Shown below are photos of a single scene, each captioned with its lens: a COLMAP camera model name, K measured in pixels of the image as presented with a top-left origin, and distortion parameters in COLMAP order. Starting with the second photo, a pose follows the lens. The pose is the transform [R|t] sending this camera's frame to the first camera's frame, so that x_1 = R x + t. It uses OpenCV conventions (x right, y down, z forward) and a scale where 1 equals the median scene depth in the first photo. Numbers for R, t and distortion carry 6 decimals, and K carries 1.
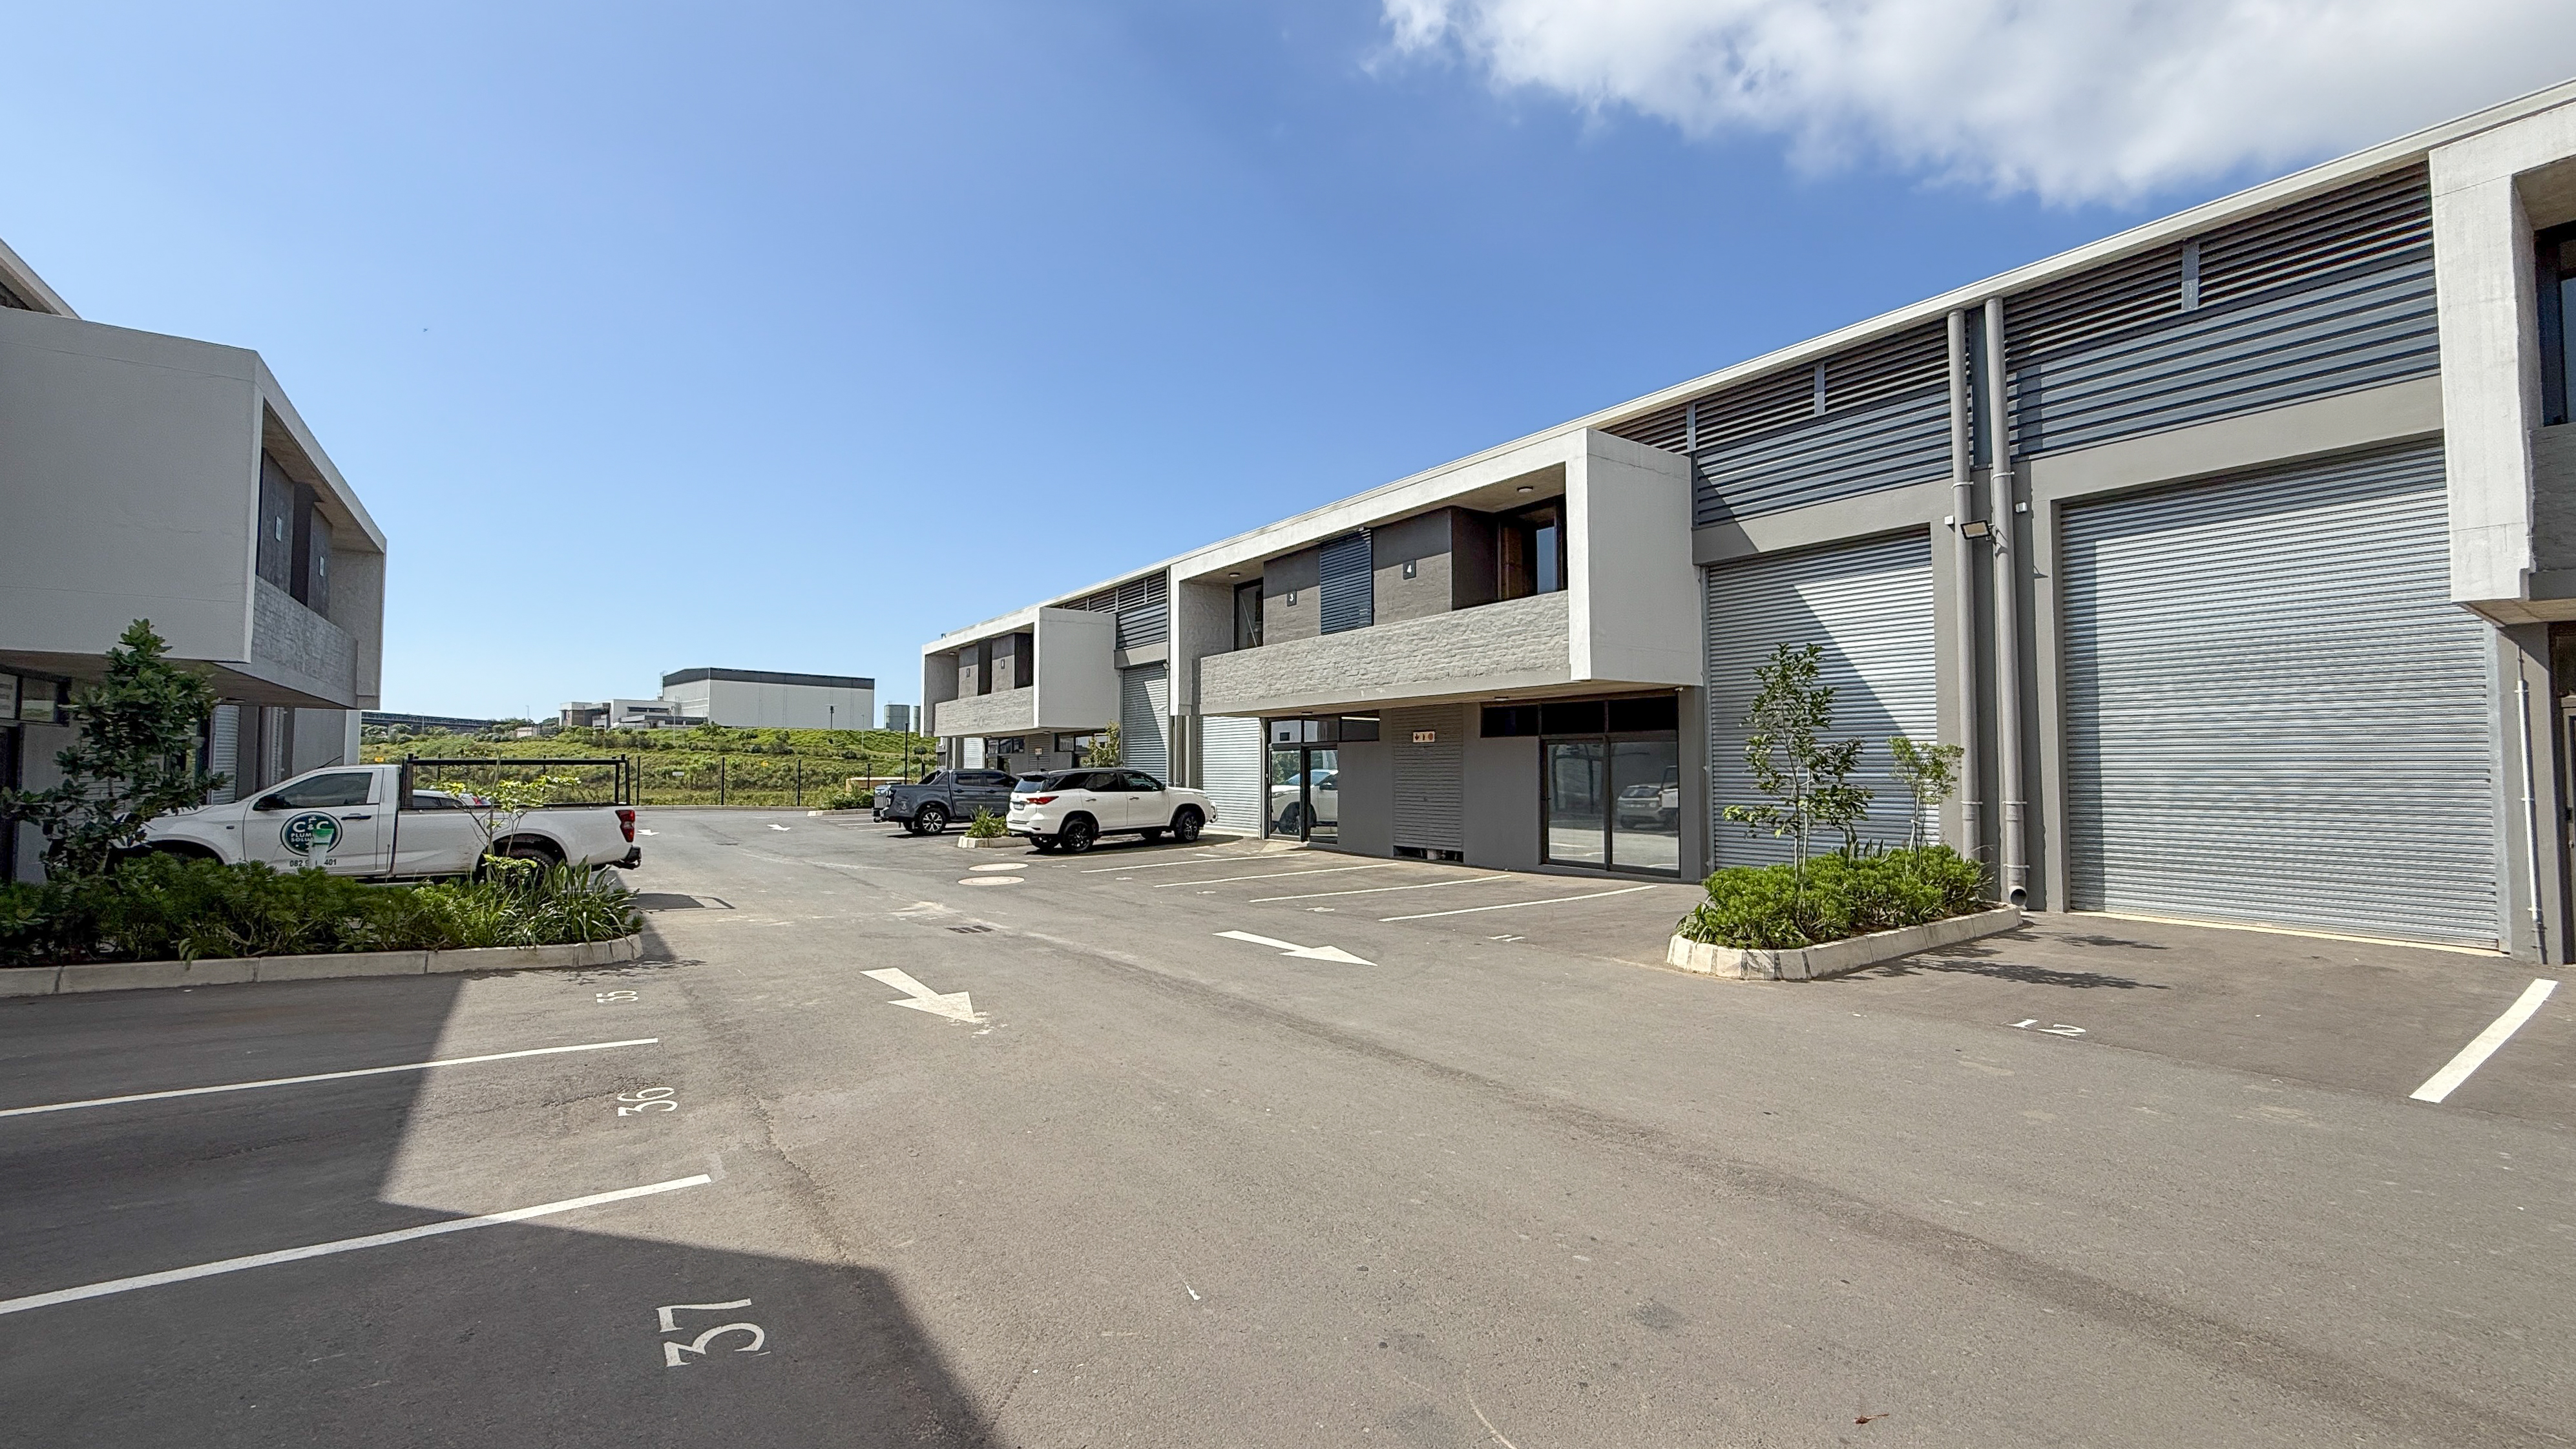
lens RADIAL K [[1037.9, 0, 1288.0], [0, 1037.9, 724.5], [0, 0, 1]] dist [0.000797, 0.000099]
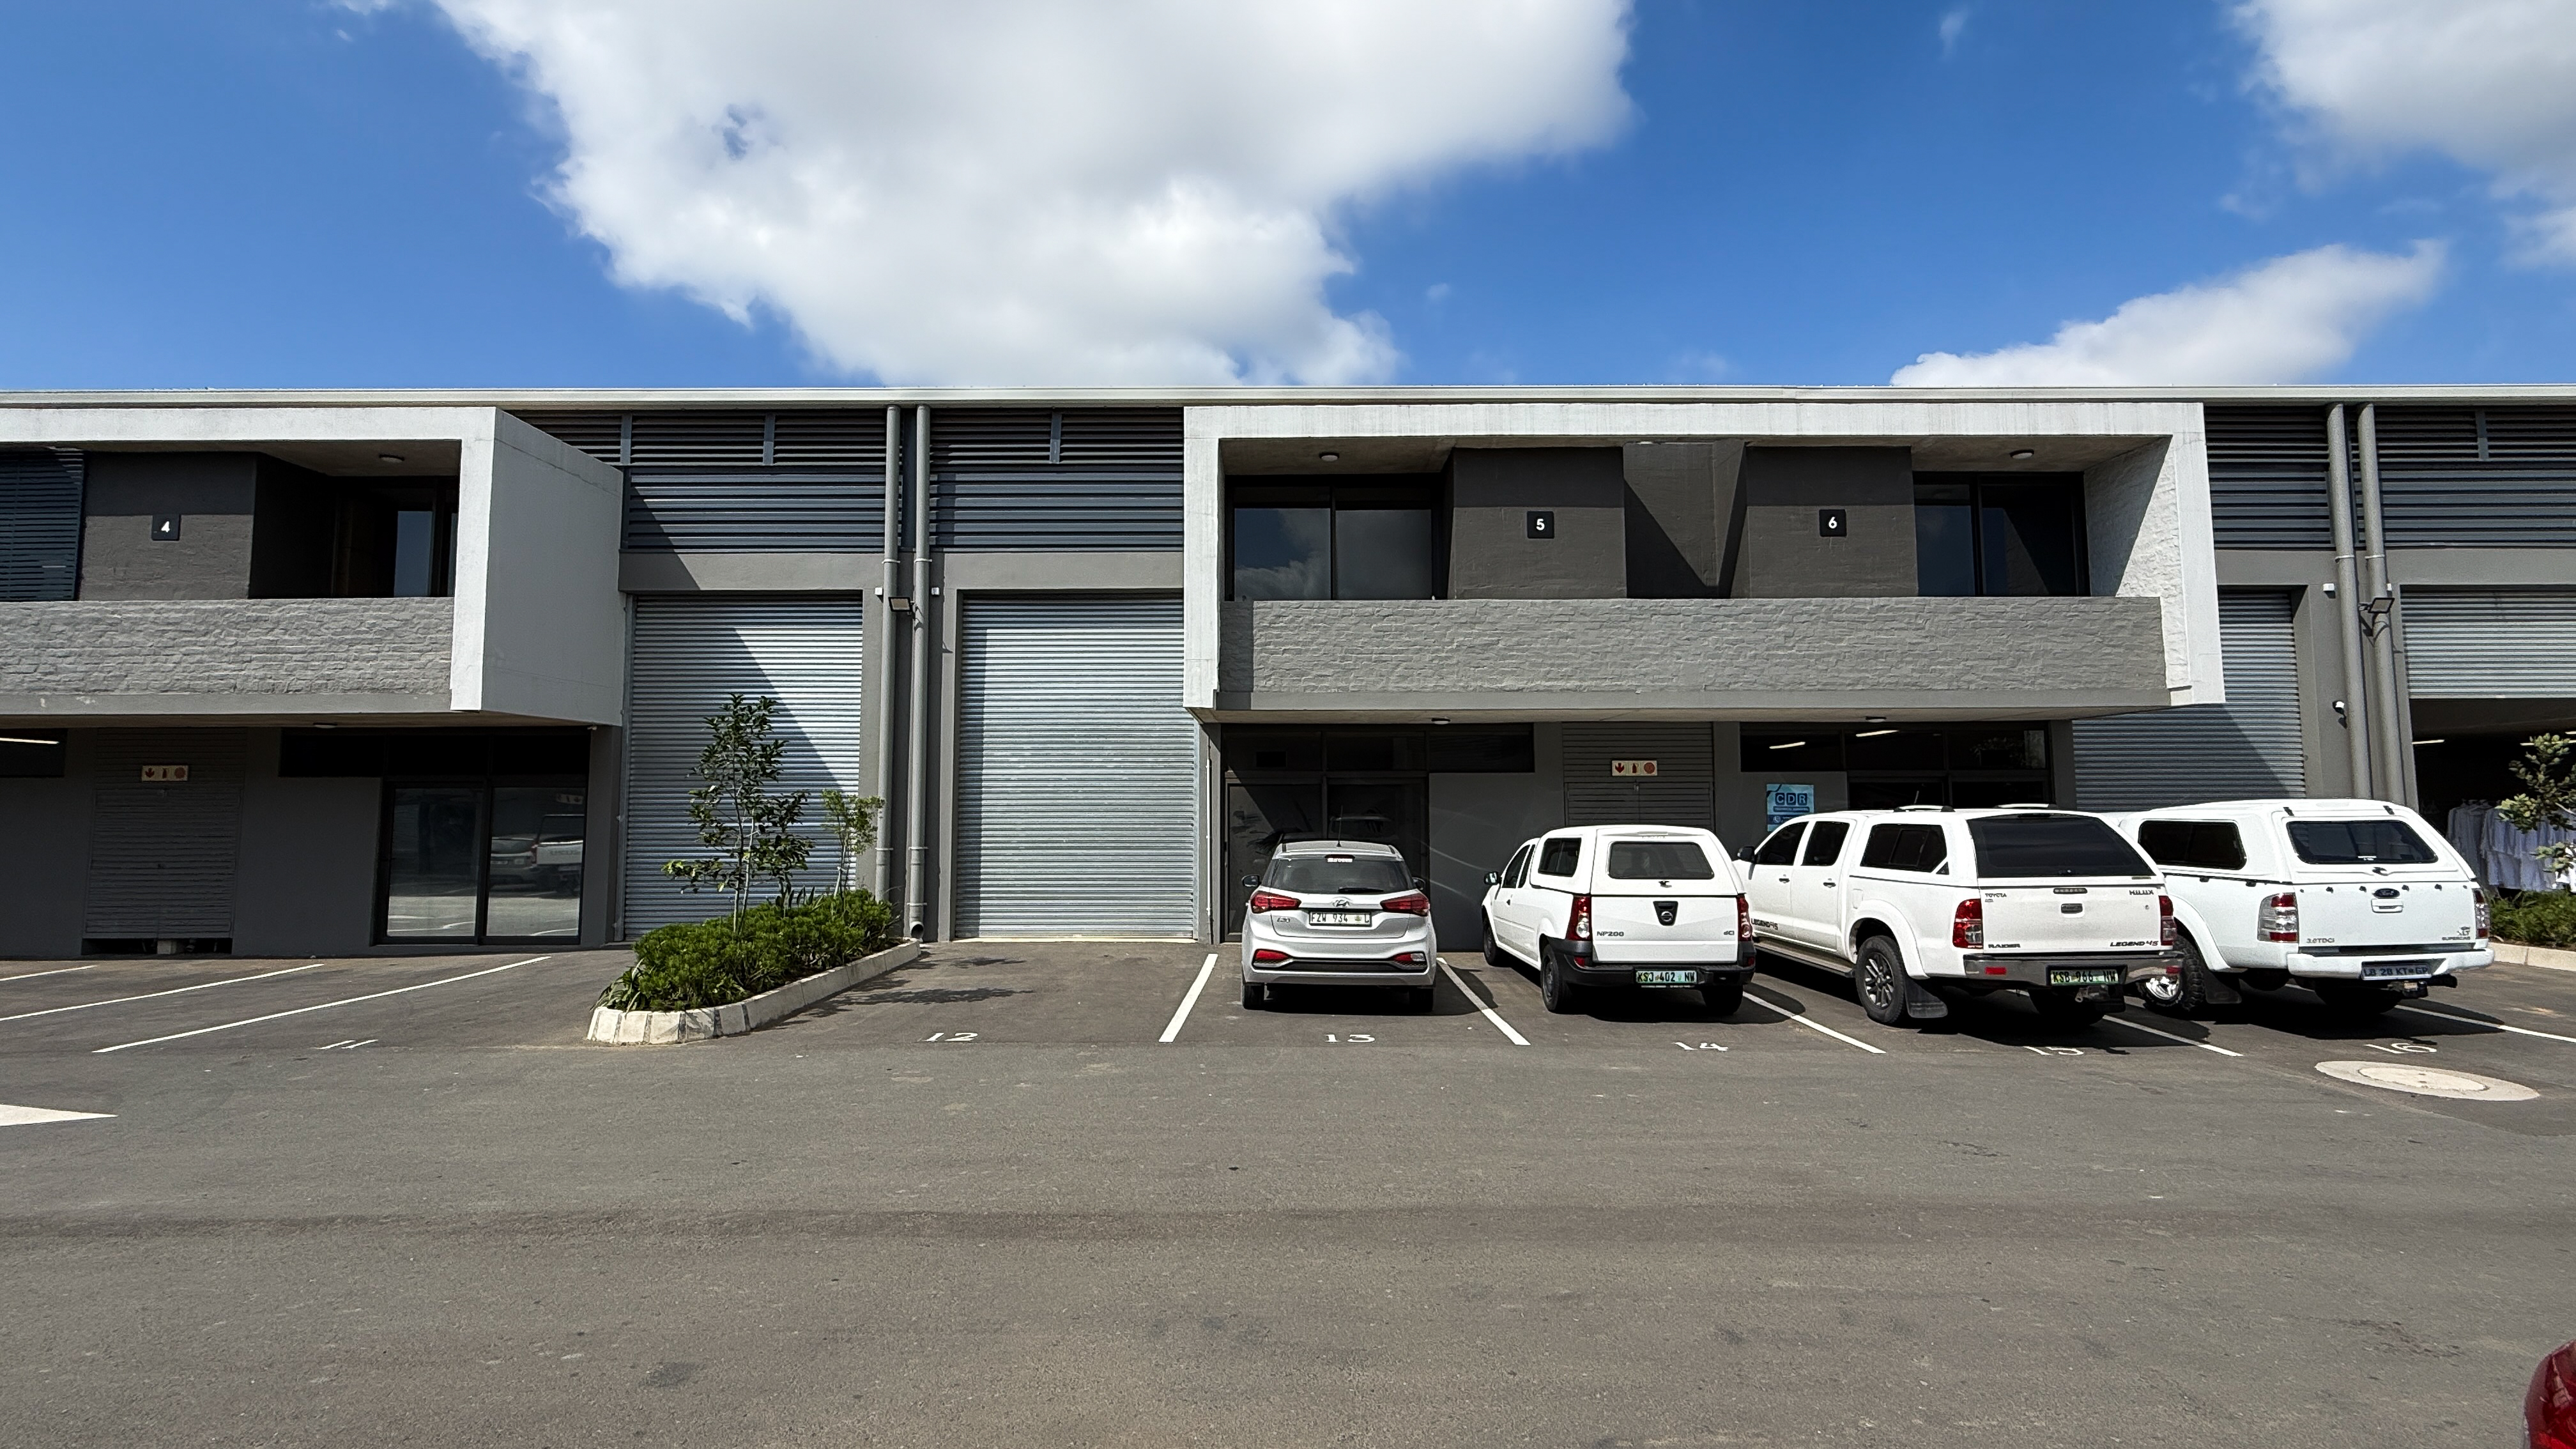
lens RADIAL K [[1107.0, 0, 1288.0], [0, 1107.0, 724.5], [0, 0, 1]] dist [-0.000145, 0.000329]
pose [[0.578424, 0.063904, 0.813229, -0.071718], [-0.032250, 0.997939, -0.055480, -0.006488], [-0.815099, 0.005864, 0.579293, -0.038689]]
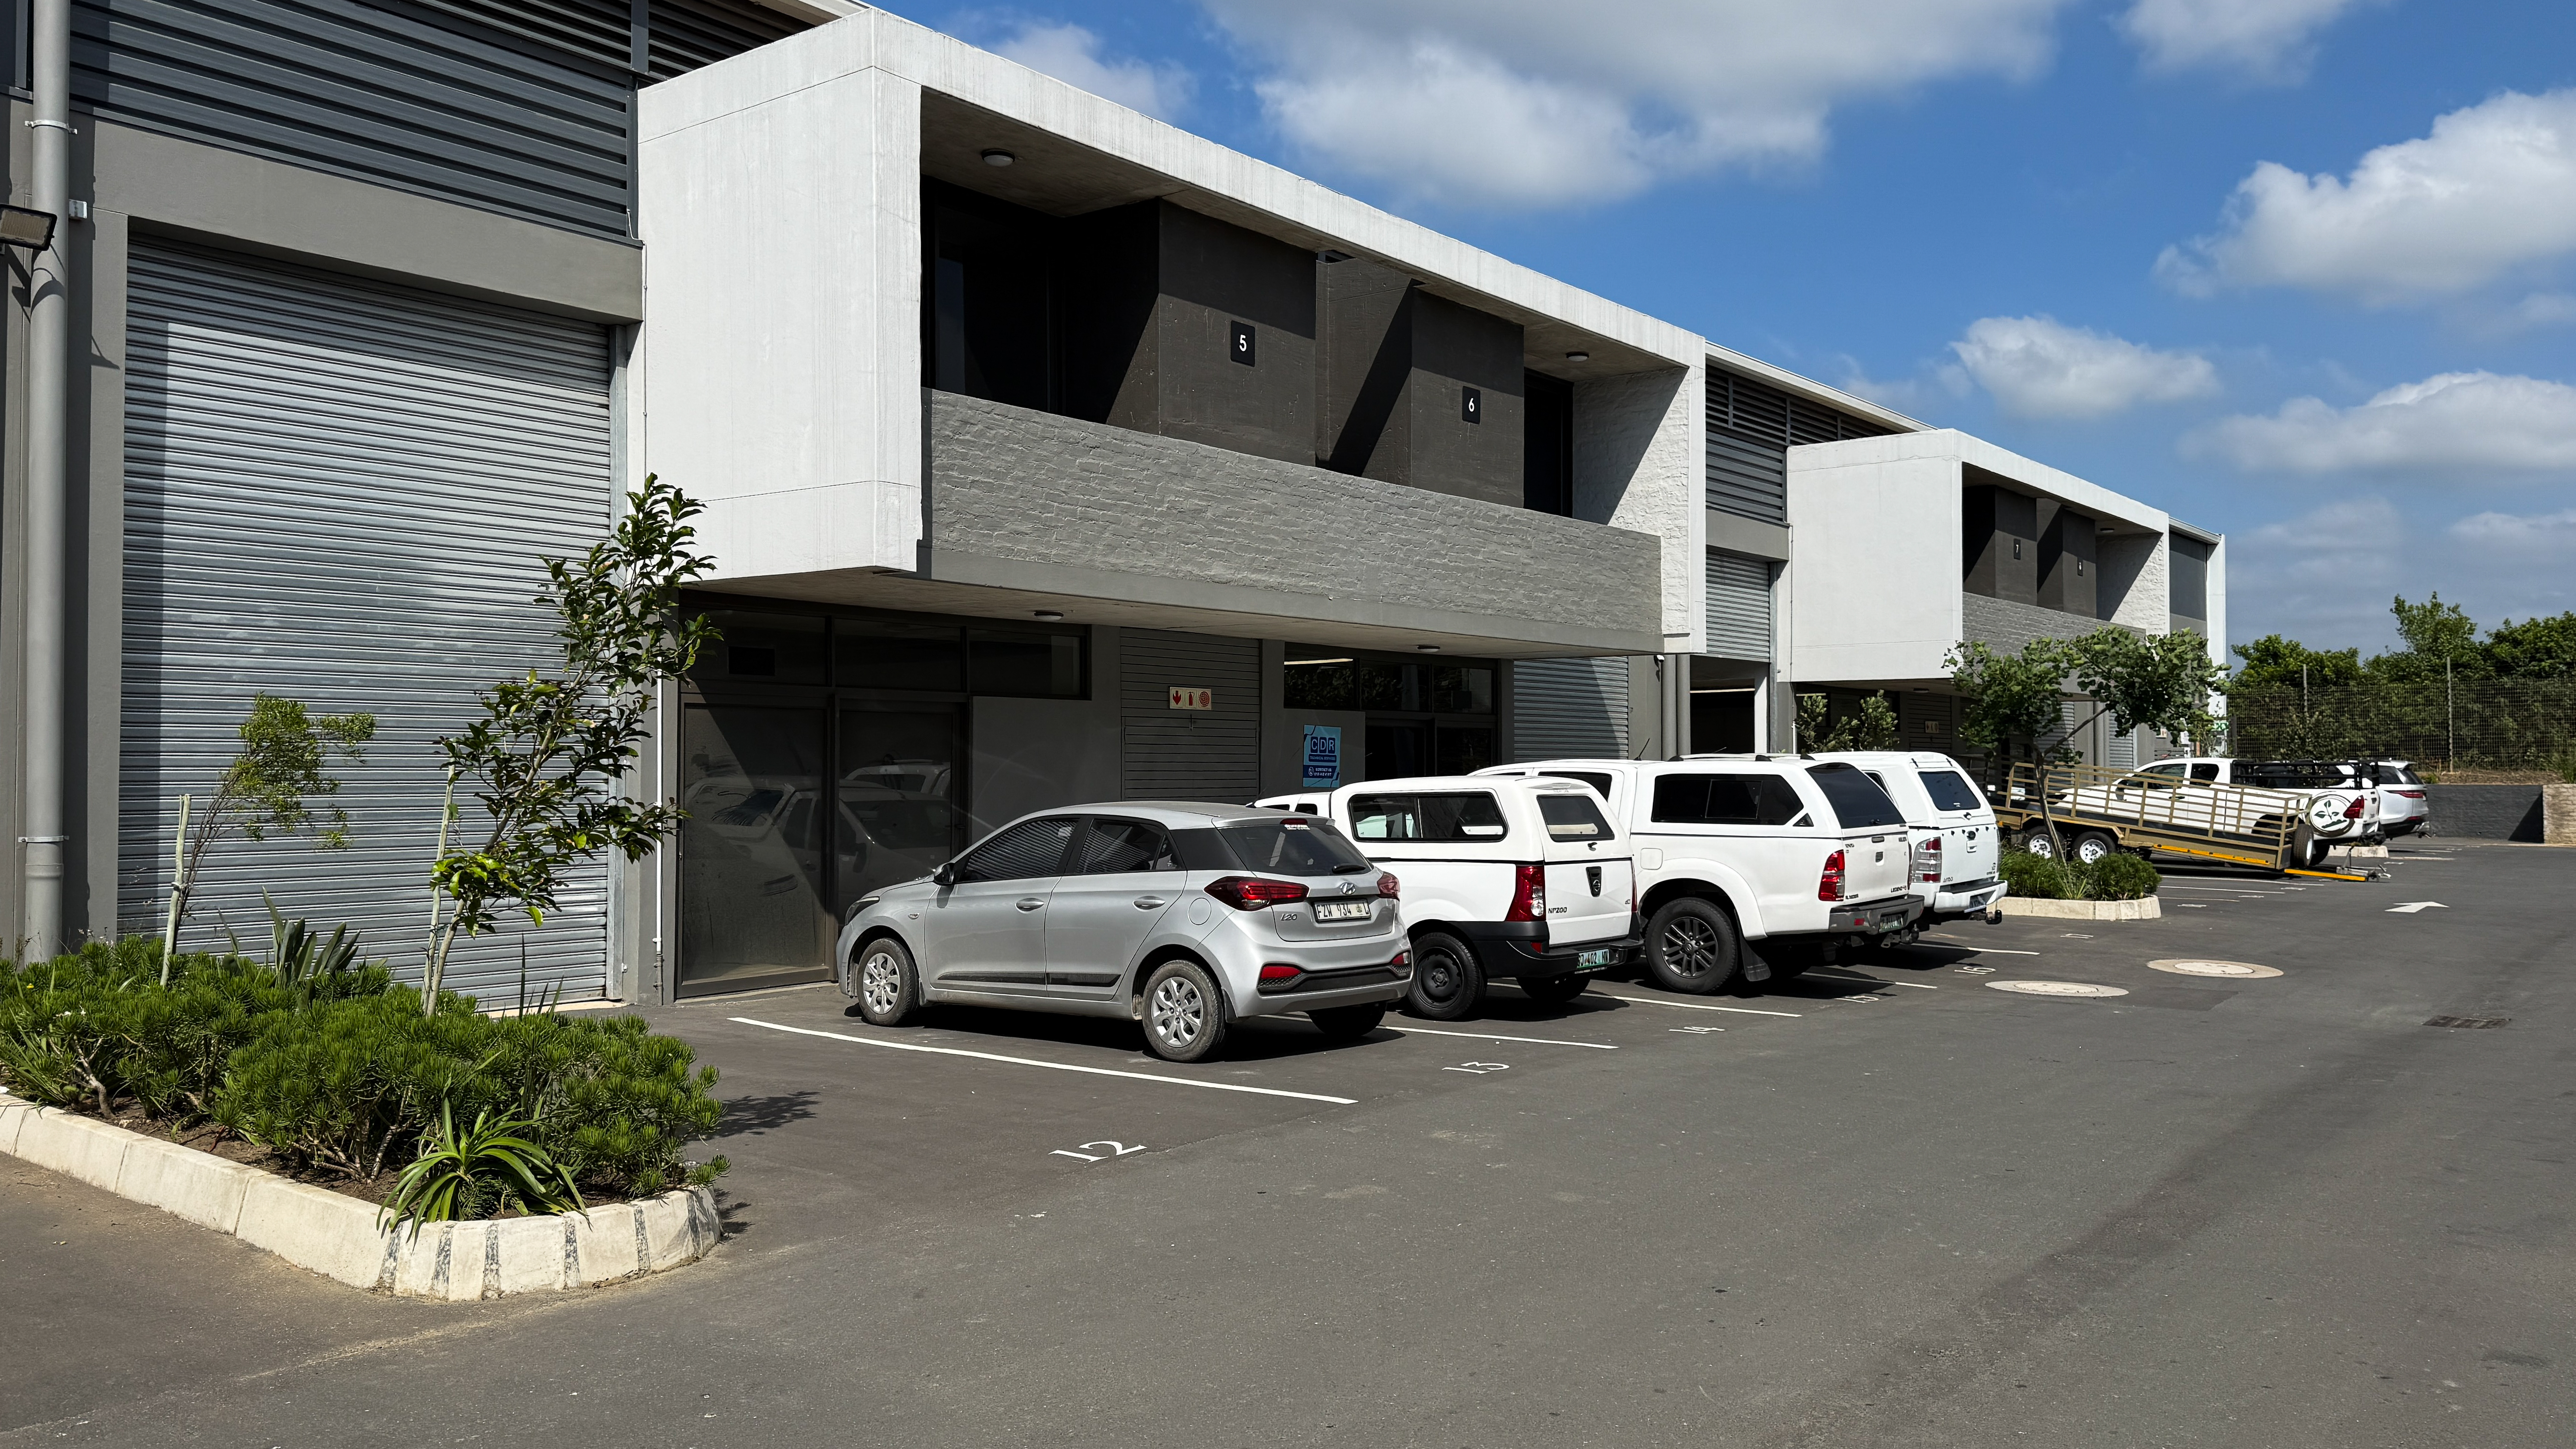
lens RADIAL K [[1894.9, 0, 1262.8], [0, 1894.9, 727.3], [0, 0, 1]] dist [0.151649, -0.244310]
pose [[-0.276128, 0.019824, 0.960916, -0.338591], [-0.042275, 0.998569, -0.032749, 0.038138], [-0.960191, -0.049666, -0.274895, 0.867724]]
